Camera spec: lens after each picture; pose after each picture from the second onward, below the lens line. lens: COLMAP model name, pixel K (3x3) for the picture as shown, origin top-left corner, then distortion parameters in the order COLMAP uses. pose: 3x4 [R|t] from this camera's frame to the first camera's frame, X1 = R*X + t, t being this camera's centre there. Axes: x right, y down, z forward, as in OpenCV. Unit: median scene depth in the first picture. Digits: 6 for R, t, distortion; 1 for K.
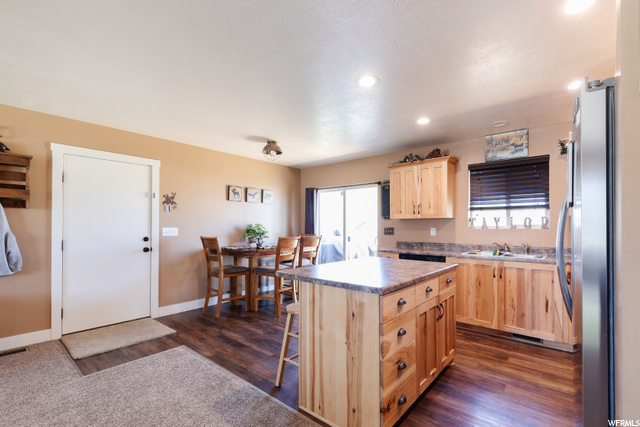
lens RADIAL K [[302.3, 0, 328.6], [0, 302.3, 222.4], [0, 0, 1]] dist [0.002792, 0.000847]
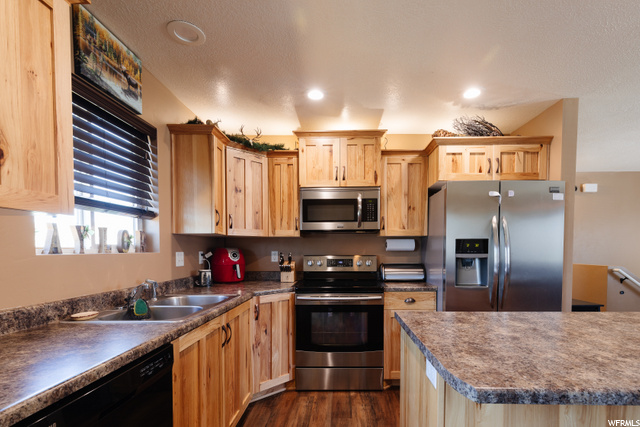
lens RADIAL K [[302.3, 0, 348.4], [0, 302.3, 258.3], [0, 0, 1]] dist [0.002792, 0.000847]
pose [[-0.672524, -0.021219, 0.739771, 0.017210], [-0.004270, 0.999684, 0.024792, 0.015608], [-0.740063, 0.013515, -0.672402, 0.994707]]
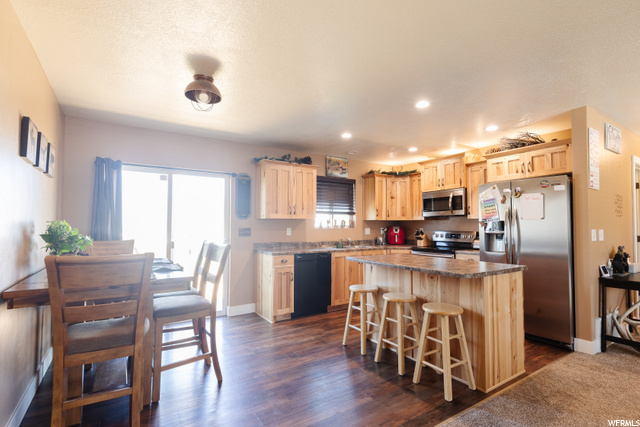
lens RADIAL K [[302.3, 0, 313.7], [0, 302.3, 215.0], [0, 0, 1]] dist [0.002792, 0.000847]
pose [[0.270817, 0.035523, 0.961975, -0.706343], [-0.008352, 0.999368, -0.034553, 0.009069], [-0.962595, 0.001323, 0.270942, 0.697140]]
